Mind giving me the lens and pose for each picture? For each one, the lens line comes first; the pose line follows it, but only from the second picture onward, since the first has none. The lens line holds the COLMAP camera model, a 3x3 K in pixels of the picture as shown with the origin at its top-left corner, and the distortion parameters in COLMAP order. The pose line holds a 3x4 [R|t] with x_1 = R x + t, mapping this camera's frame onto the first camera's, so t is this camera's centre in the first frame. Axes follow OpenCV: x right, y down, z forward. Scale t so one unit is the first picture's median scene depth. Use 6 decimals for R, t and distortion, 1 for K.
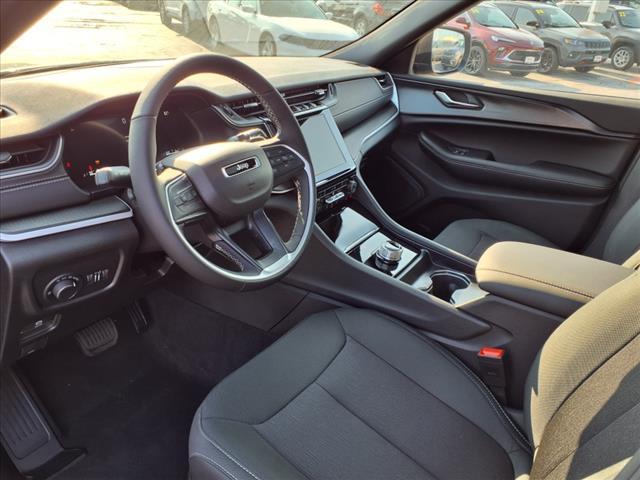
lens RADIAL K [[520.2, 0, 320.0], [0, 520.2, 240.0], [0, 0, 1]] dist [-0.005068, -0.004860]
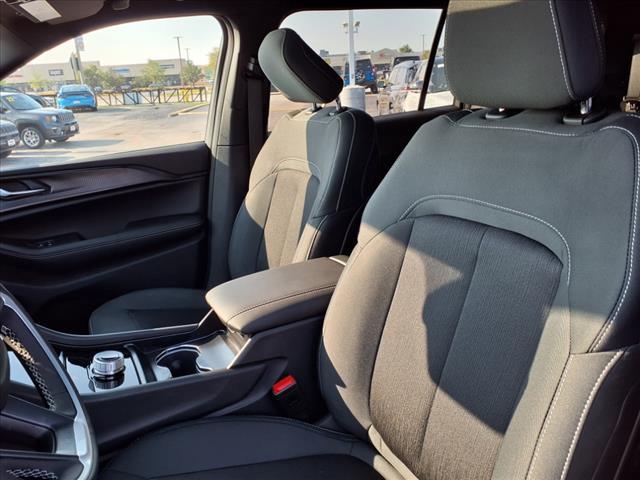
lens RADIAL K [[520.2, 0, 320.0], [0, 520.2, 240.0], [0, 0, 1]] dist [-0.005068, -0.004860]
pose [[0.485279, -0.336678, 0.806940, -0.221057], [0.453084, 0.886148, 0.097250, -0.059862], [-0.747810, 0.318418, 0.582572, 0.178932]]
